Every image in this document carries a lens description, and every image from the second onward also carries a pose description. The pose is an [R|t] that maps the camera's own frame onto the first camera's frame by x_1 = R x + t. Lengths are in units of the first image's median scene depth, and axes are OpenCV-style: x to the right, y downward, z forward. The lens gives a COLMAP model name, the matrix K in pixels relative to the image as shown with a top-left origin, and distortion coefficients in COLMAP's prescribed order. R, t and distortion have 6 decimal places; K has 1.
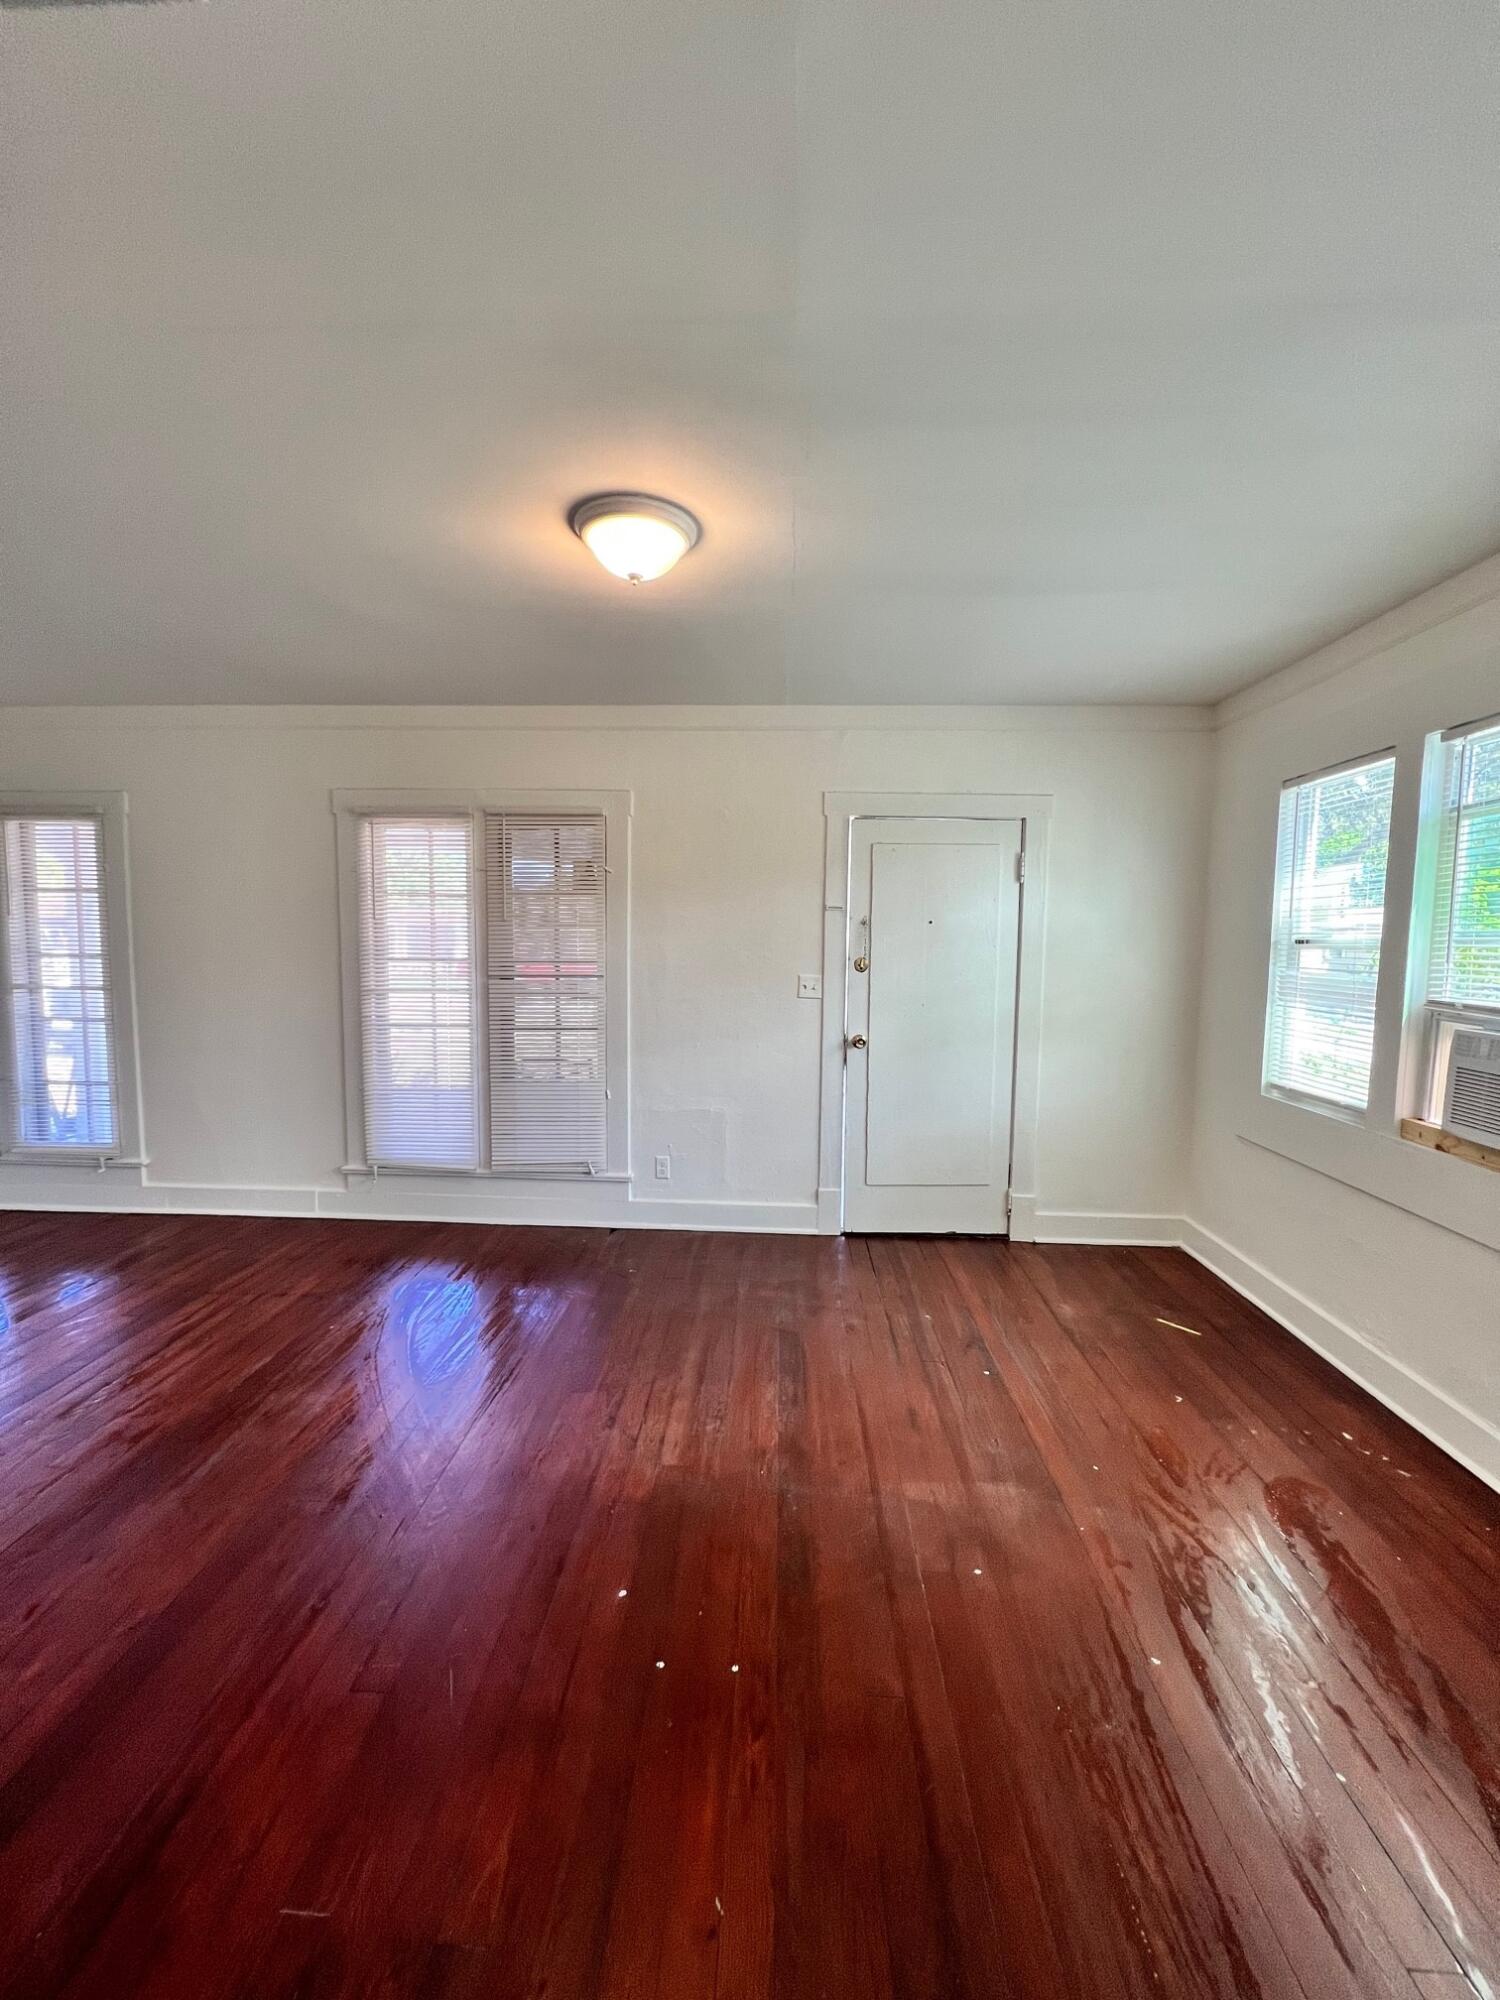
lens RADIAL K [[796.6, 0, 738.6], [0, 796.6, 1002.4], [0, 0, 1]] dist [-0.000552, -0.000257]
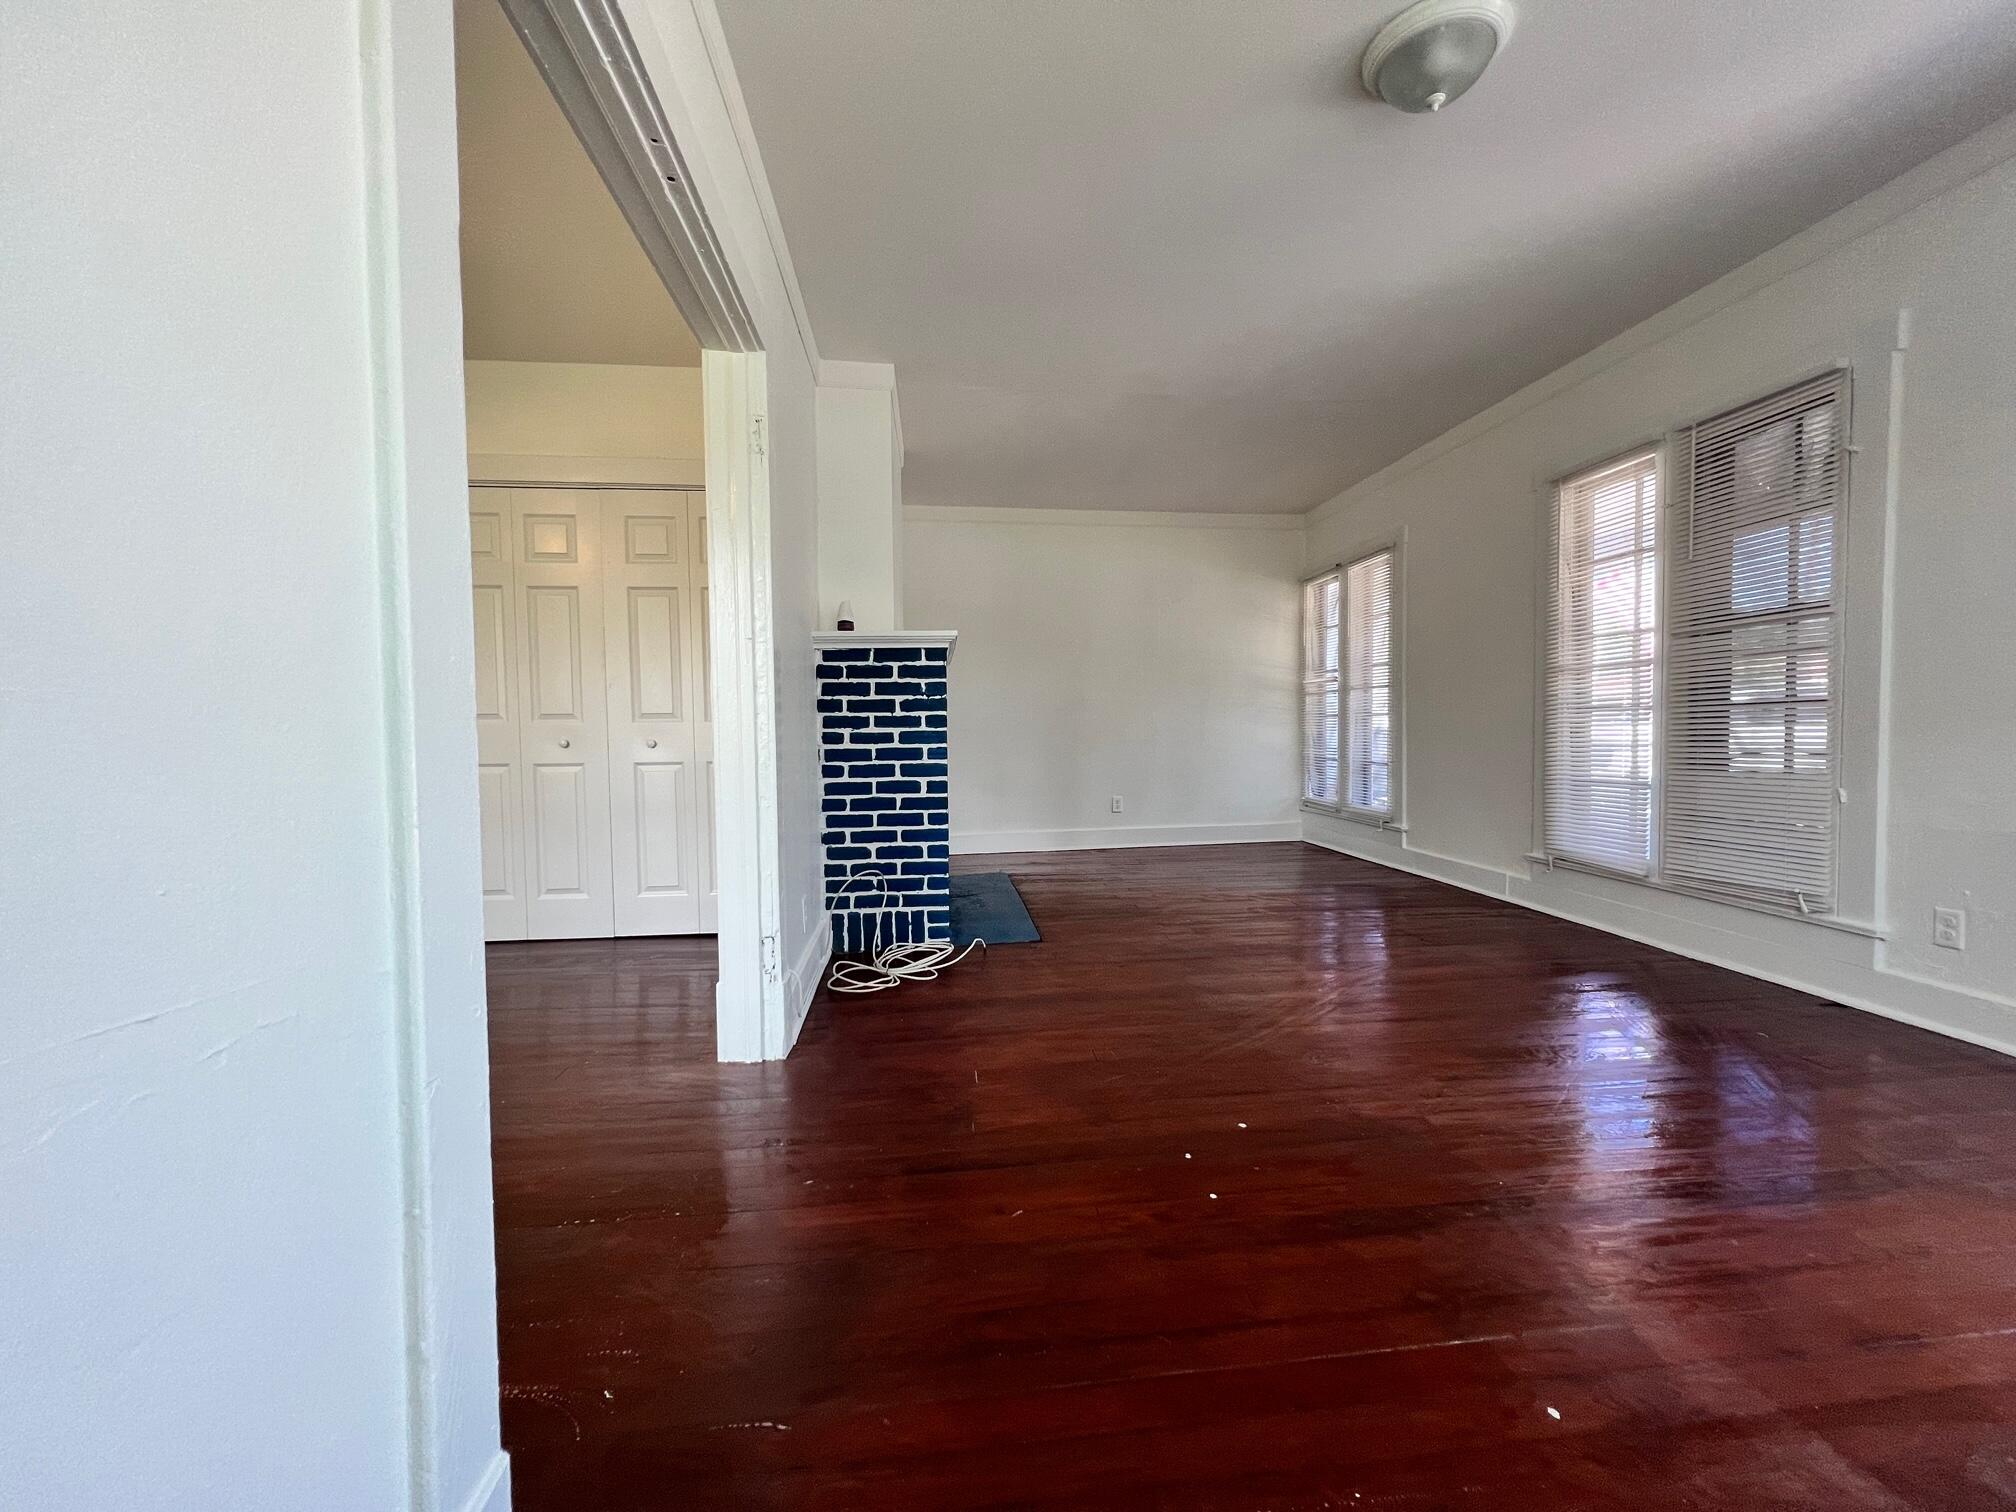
lens RADIAL K [[803.0, 0, 1008.0], [0, 803.0, 756.0], [0, 0, 1]] dist [-0.000552, -0.000257]
pose [[0.156863, 0.026116, -0.987275, 0.372290], [-0.061096, 0.997992, 0.016692, 0.113539], [0.985729, 0.057700, 0.158144, 0.221646]]
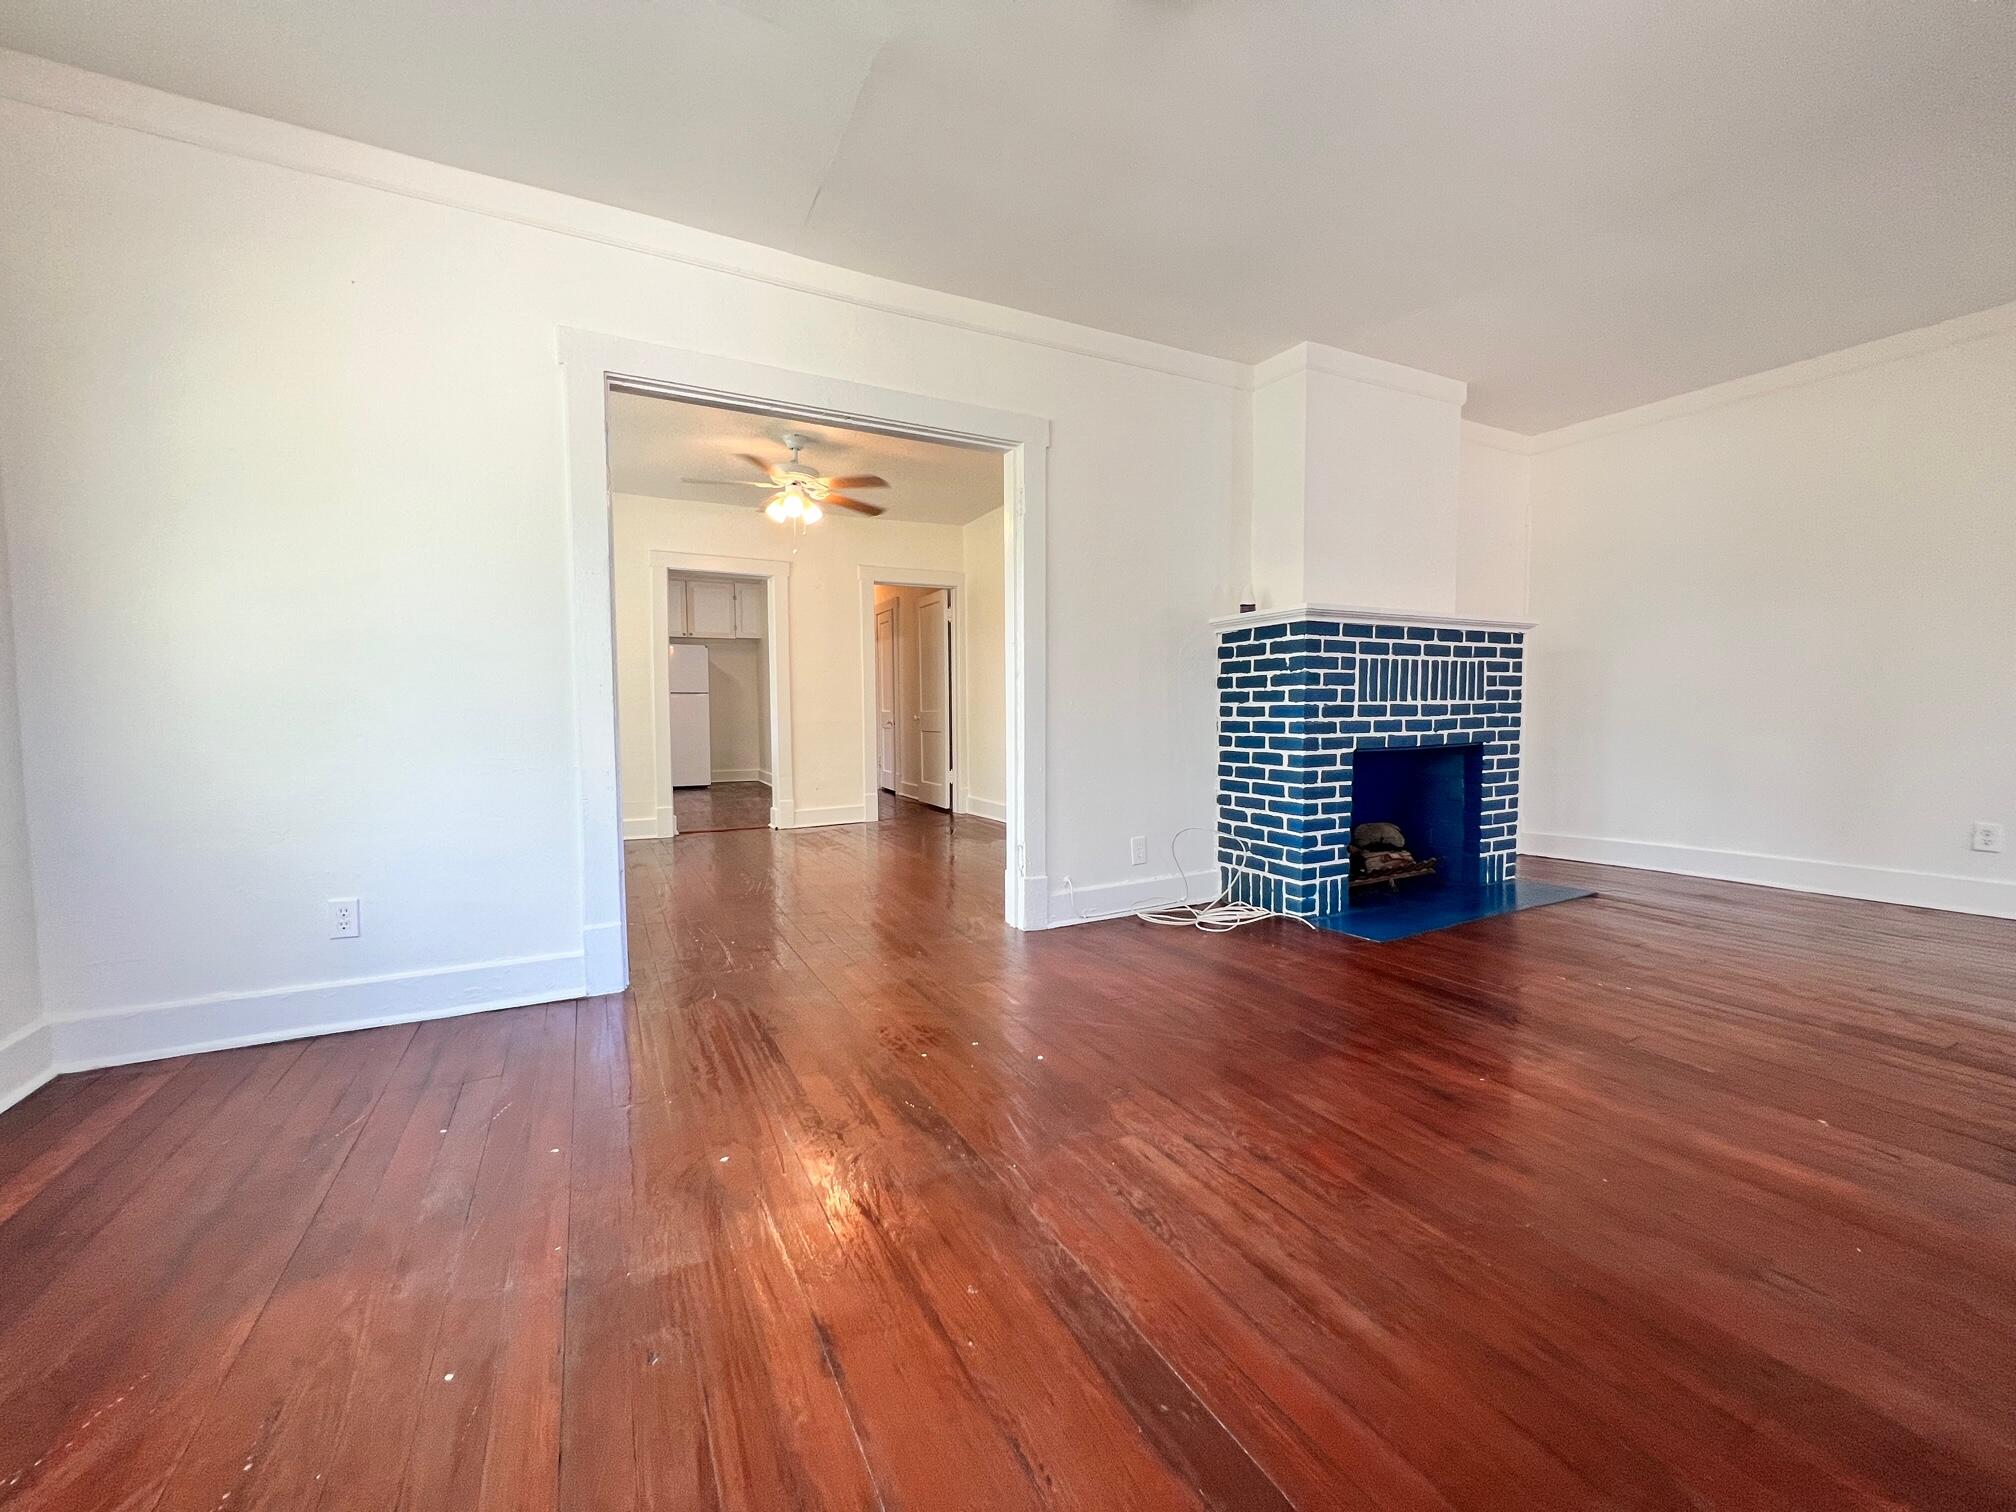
lens RADIAL K [[803.0, 0, 1008.0], [0, 803.0, 756.0], [0, 0, 1]] dist [-0.000552, -0.000257]
pose [[-0.860120, 0.029746, -0.509224, 0.217990], [-0.035714, 0.992337, 0.118289, 0.069207], [0.508840, 0.119929, -0.852466, 0.860448]]
